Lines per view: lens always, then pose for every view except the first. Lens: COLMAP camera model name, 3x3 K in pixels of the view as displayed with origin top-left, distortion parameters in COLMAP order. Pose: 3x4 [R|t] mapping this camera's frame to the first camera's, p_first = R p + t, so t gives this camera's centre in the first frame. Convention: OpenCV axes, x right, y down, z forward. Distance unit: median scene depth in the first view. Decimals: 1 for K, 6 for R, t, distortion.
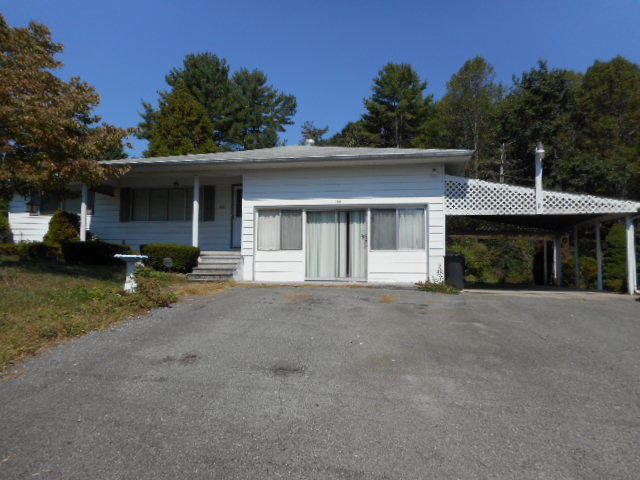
lens RADIAL K [[478.3, 0, 320.0], [0, 478.3, 240.0], [0, 0, 1]] dist [0.005765, 0.005540]
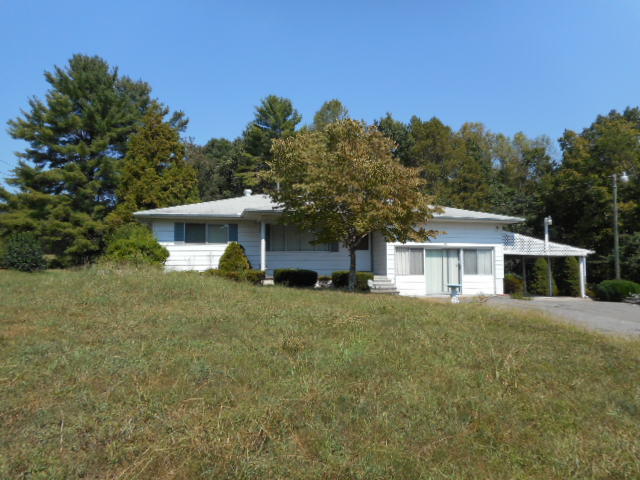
lens RADIAL K [[483.5, 0, 320.0], [0, 483.5, 240.0], [0, 0, 1]] dist [0.002930, -0.001094]
pose [[0.897012, 0.023653, 0.441373, -1.060170], [-0.017592, 0.999686, -0.017820, -0.058744], [-0.441656, 0.008220, 0.897147, -0.254221]]
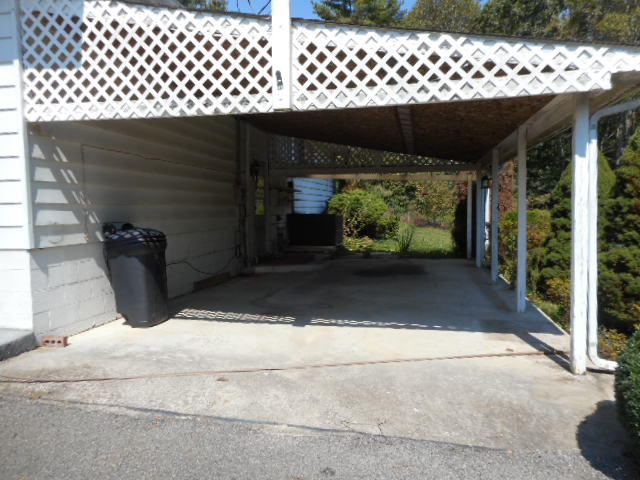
lens RADIAL K [[478.3, 0, 320.0], [0, 478.3, 240.0], [0, 0, 1]] dist [0.005765, 0.005540]
pose [[0.999792, -0.018037, -0.009479, 0.454991], [0.019131, 0.991054, 0.132086, -0.012034], [0.007012, -0.132240, 0.991193, 0.658354]]
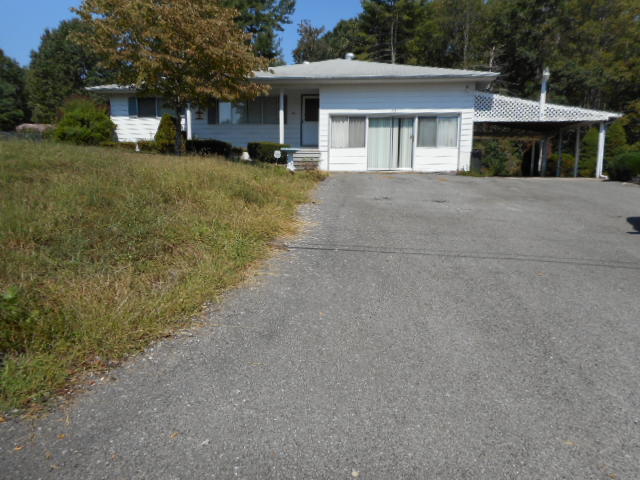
lens RADIAL K [[473.8, 0, 320.0], [0, 473.8, 240.0], [0, 0, 1]] dist [0.029126, -0.010012]
pose [[0.998259, -0.008110, 0.058422, -0.254956], [-0.004028, 0.978817, 0.204696, 0.002916], [-0.058844, -0.204575, 0.977081, -0.372906]]
